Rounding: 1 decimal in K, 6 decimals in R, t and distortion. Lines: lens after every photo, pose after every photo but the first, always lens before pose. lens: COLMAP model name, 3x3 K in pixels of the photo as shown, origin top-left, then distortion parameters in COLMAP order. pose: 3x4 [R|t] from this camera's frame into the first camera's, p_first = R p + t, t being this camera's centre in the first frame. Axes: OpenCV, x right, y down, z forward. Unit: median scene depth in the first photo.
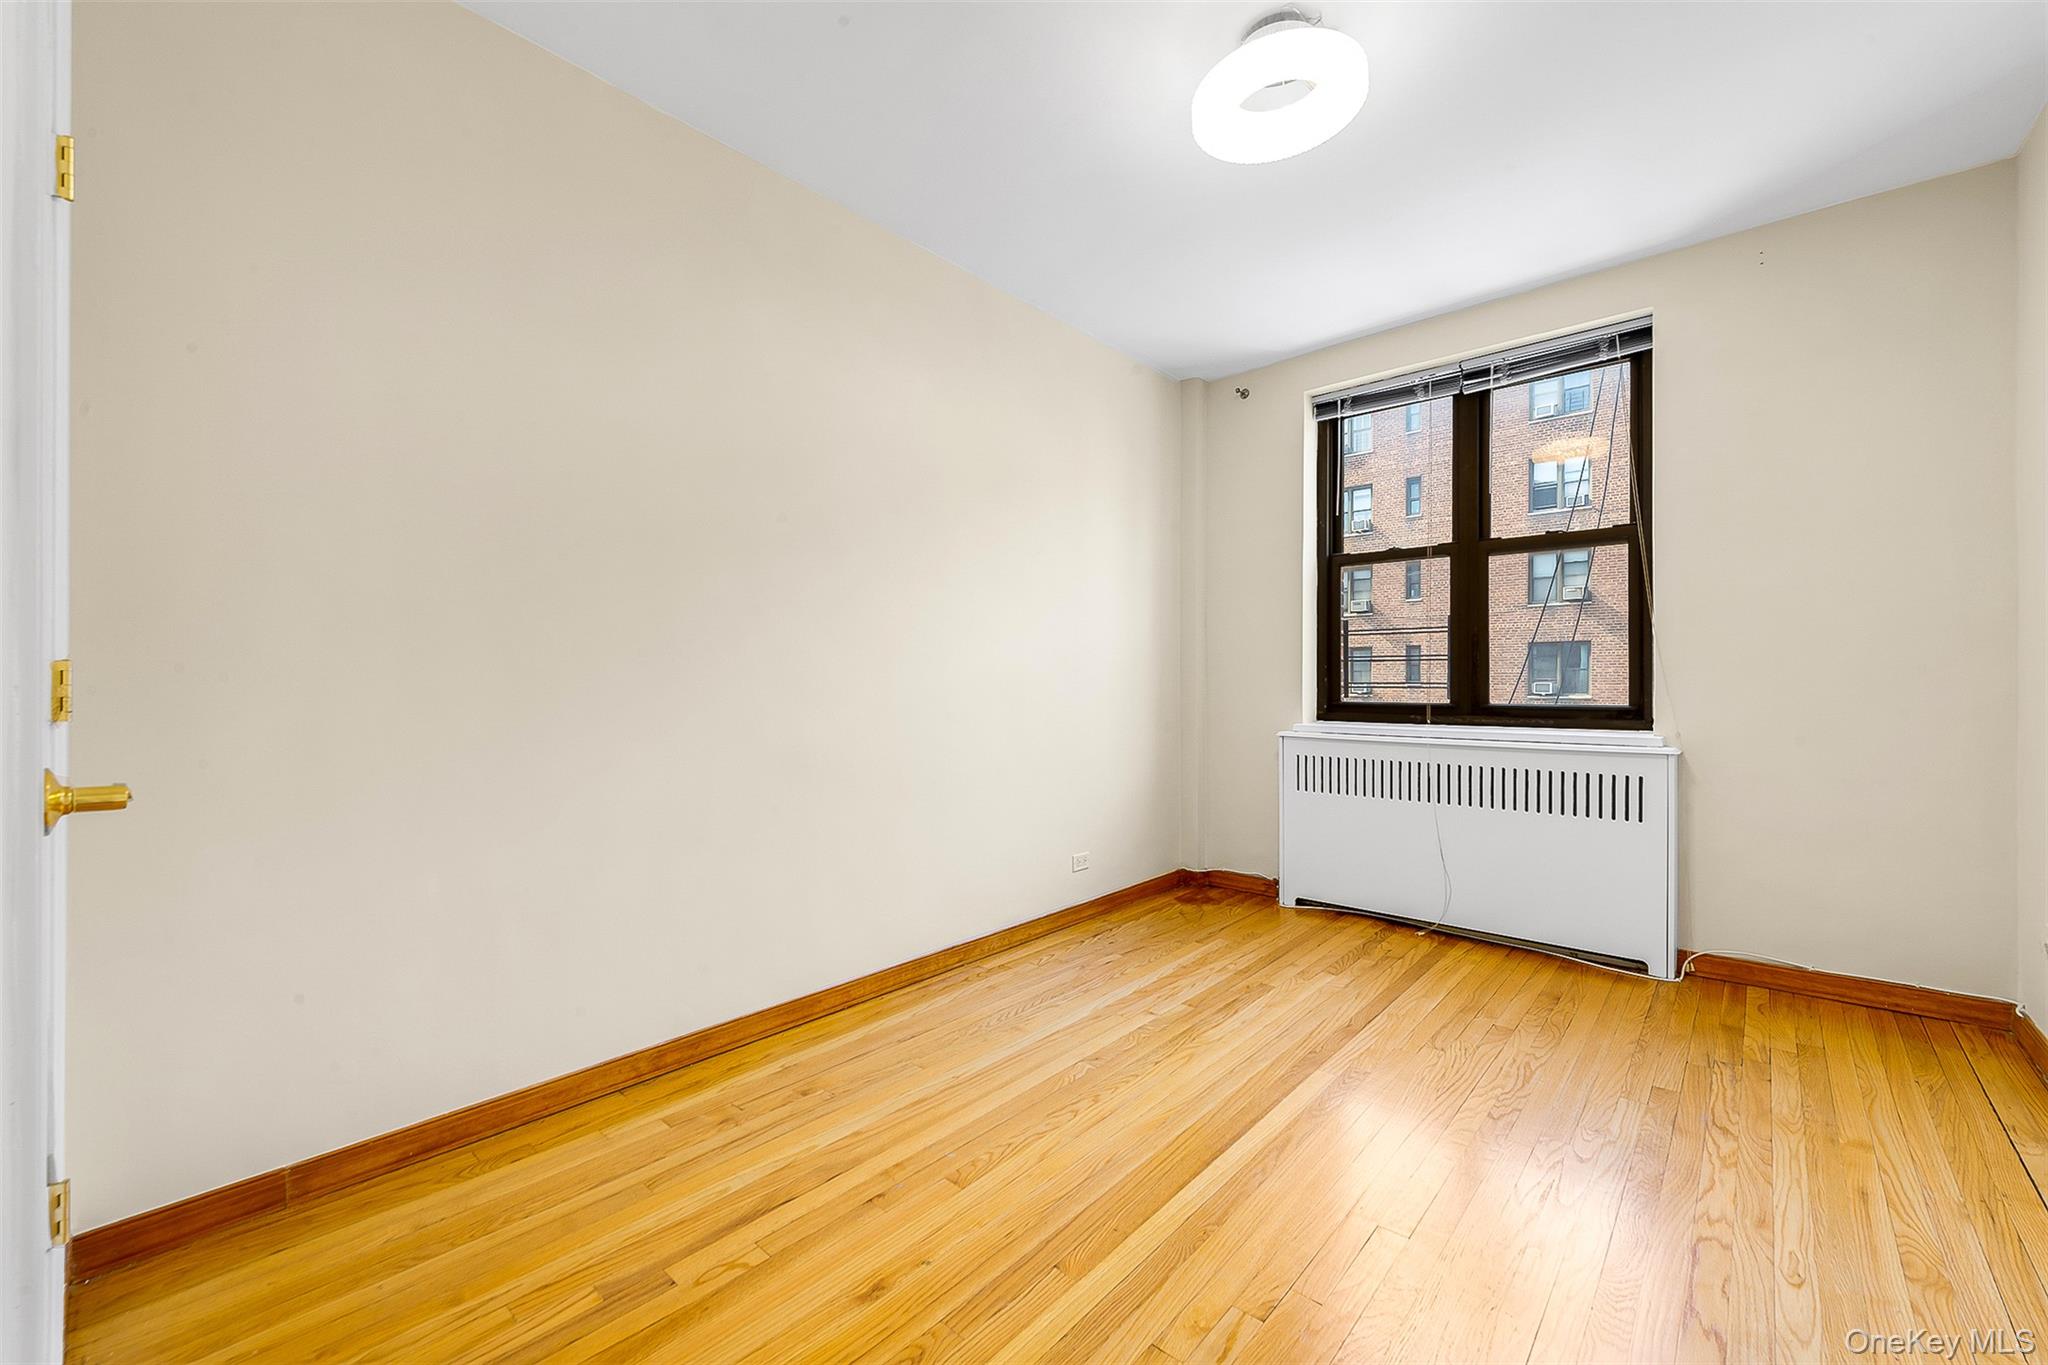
lens RADIAL K [[825.8, 0, 1022.2], [0, 825.8, 685.1], [0, 0, 1]] dist [0.001785, -0.001063]
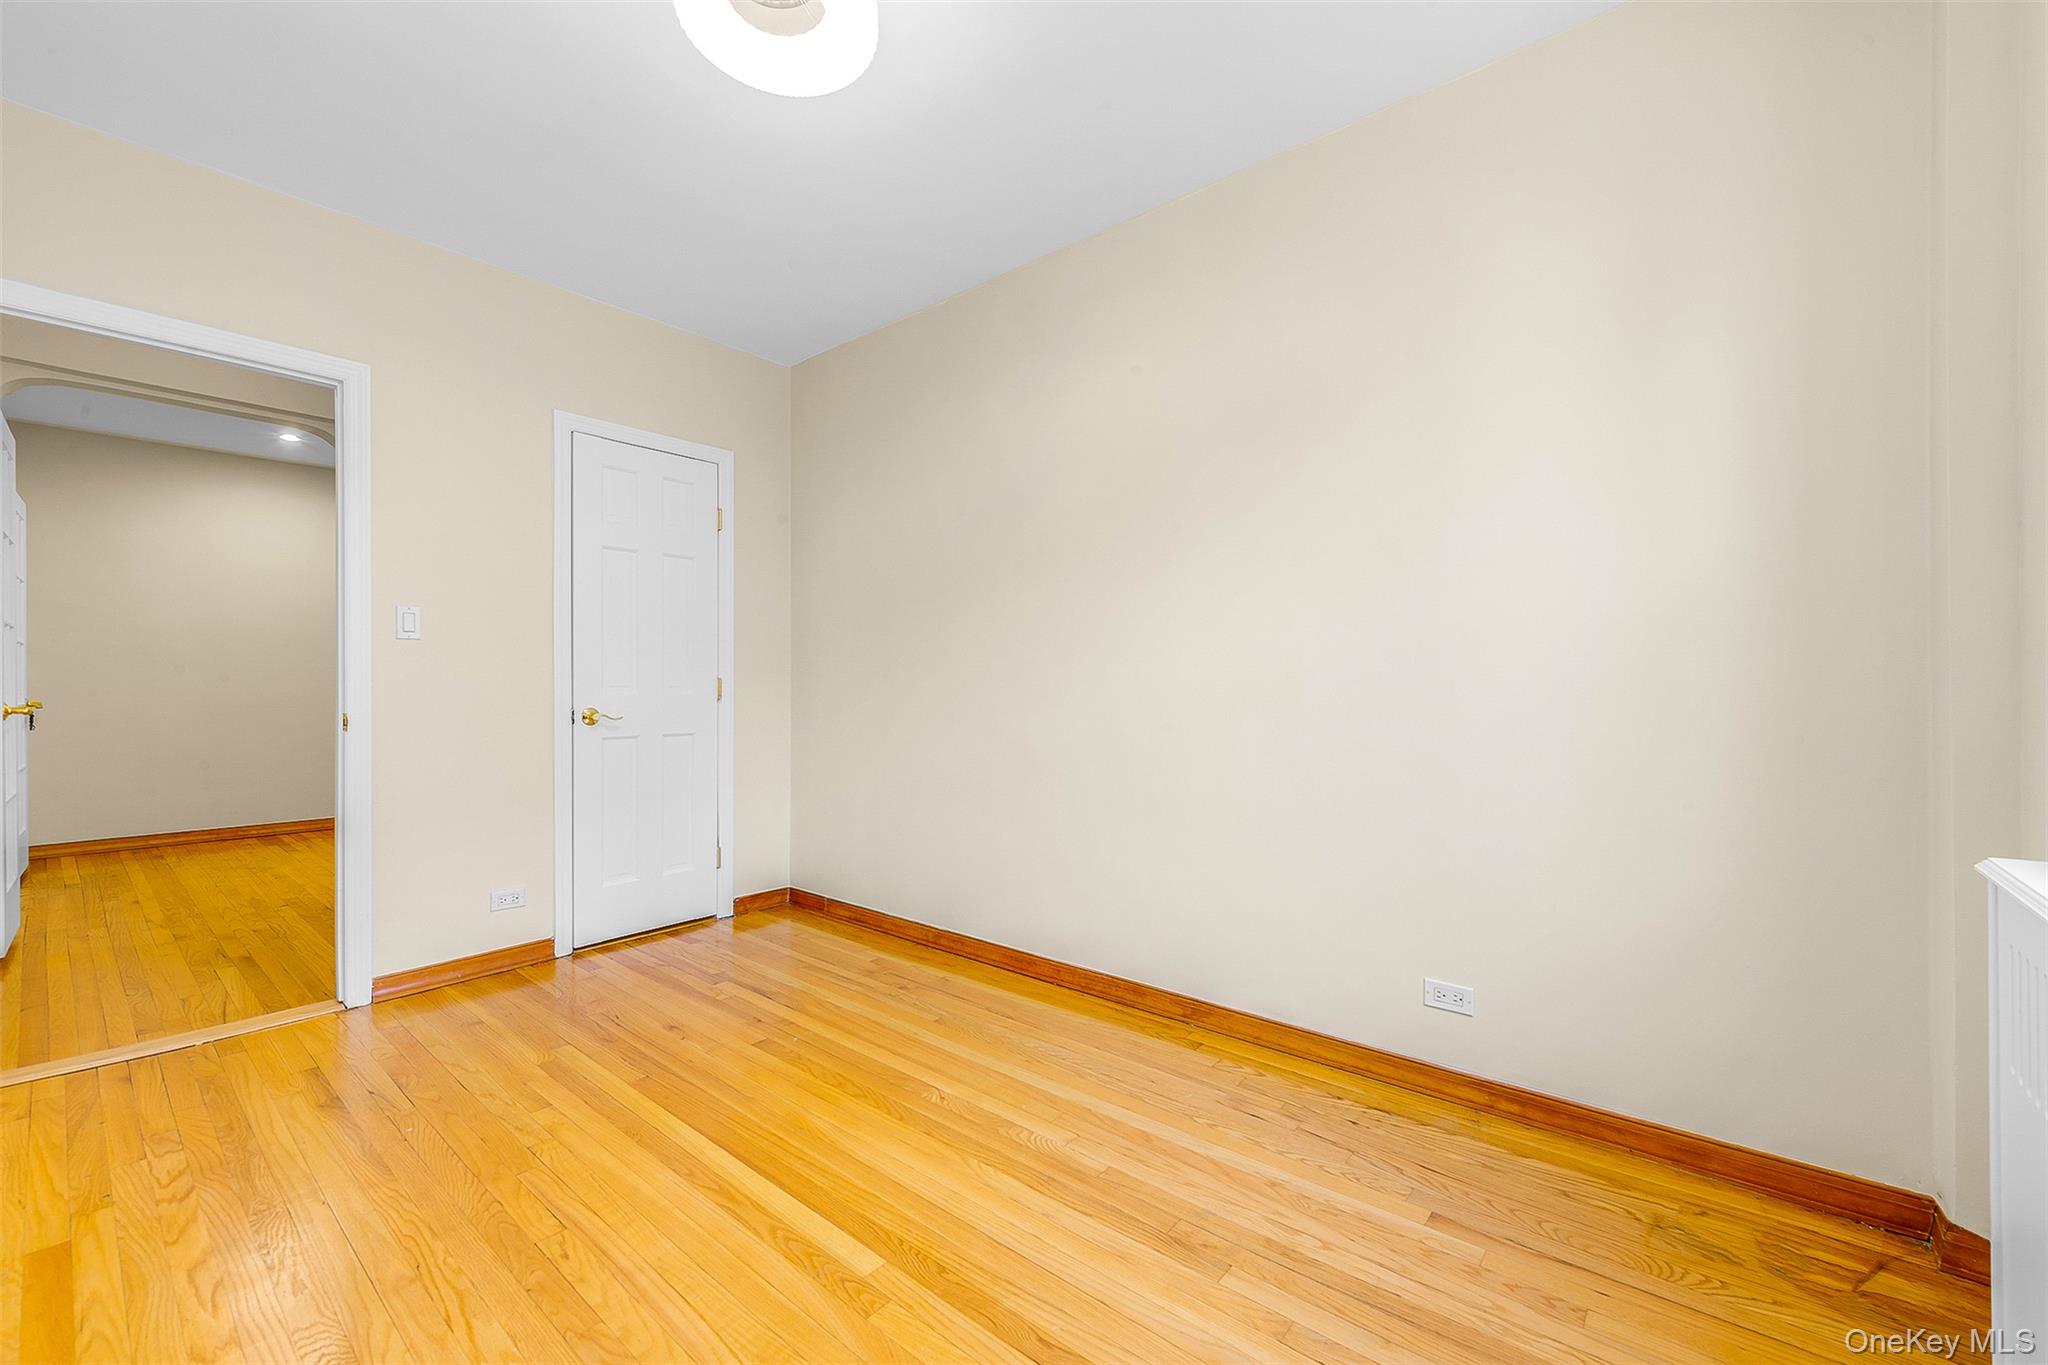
lens RADIAL K [[825.8, 0, 1022.2], [0, 825.8, 685.1], [0, 0, 1]] dist [0.001785, -0.001063]
pose [[0.030993, 0.006002, -0.999502, 0.803994], [-0.009614, 0.999937, 0.005707, -0.010228], [0.999473, 0.009432, 0.031048, 0.841662]]
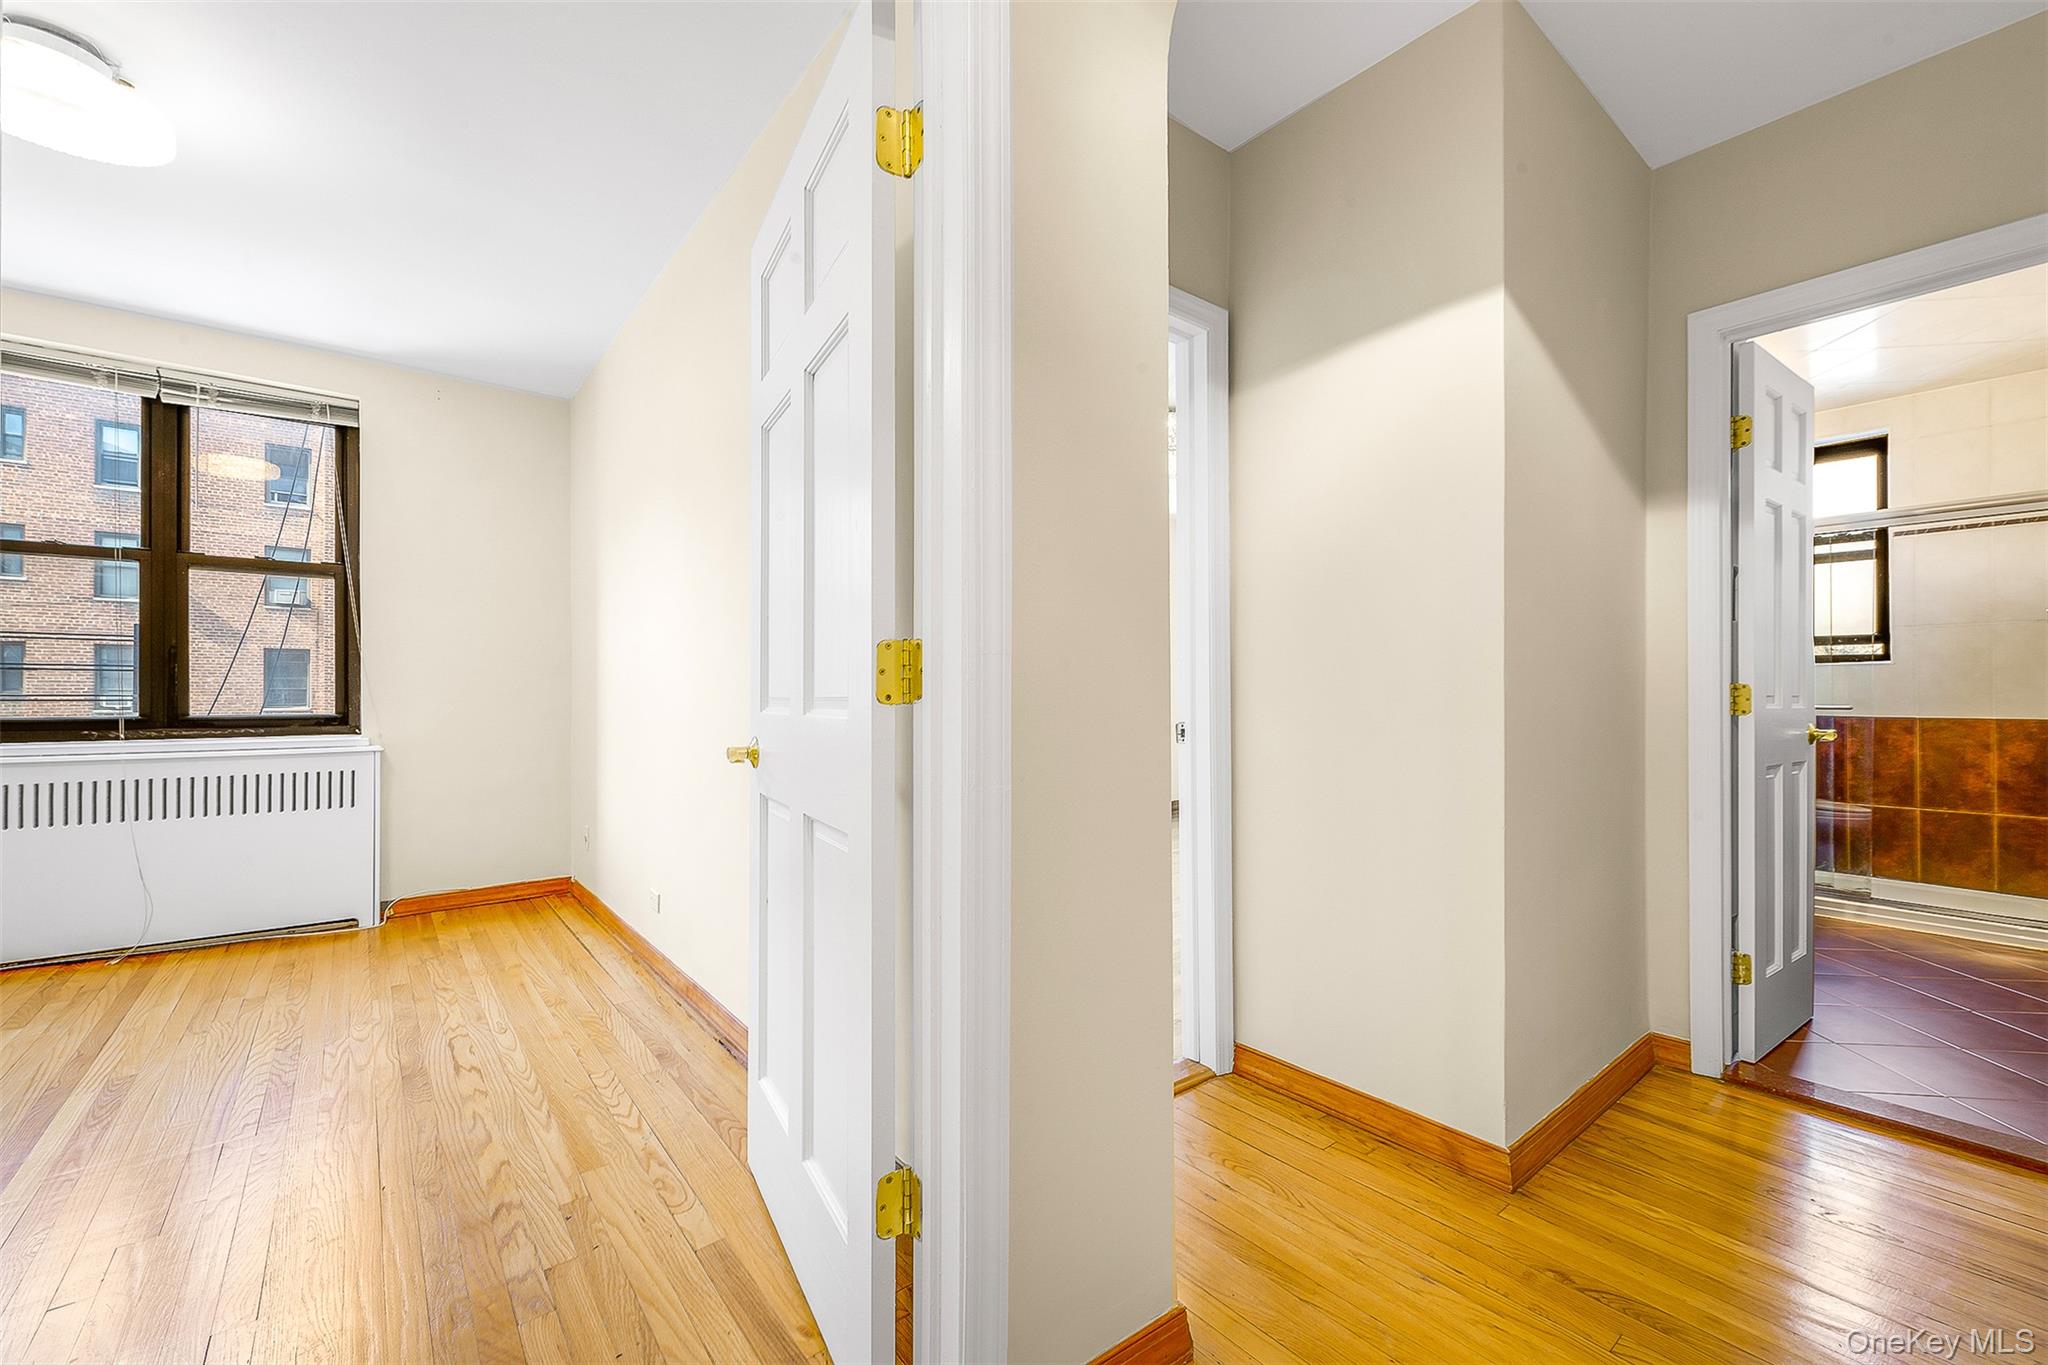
lens RADIAL K [[825.8, 0, 1022.2], [0, 825.8, 685.1], [0, 0, 1]] dist [0.001785, -0.001063]
pose [[0.158716, 0.009879, 0.987275, -0.326694], [0.003342, 0.999939, -0.010543, -0.001044], [-0.987319, 0.004973, 0.158674, -0.196336]]
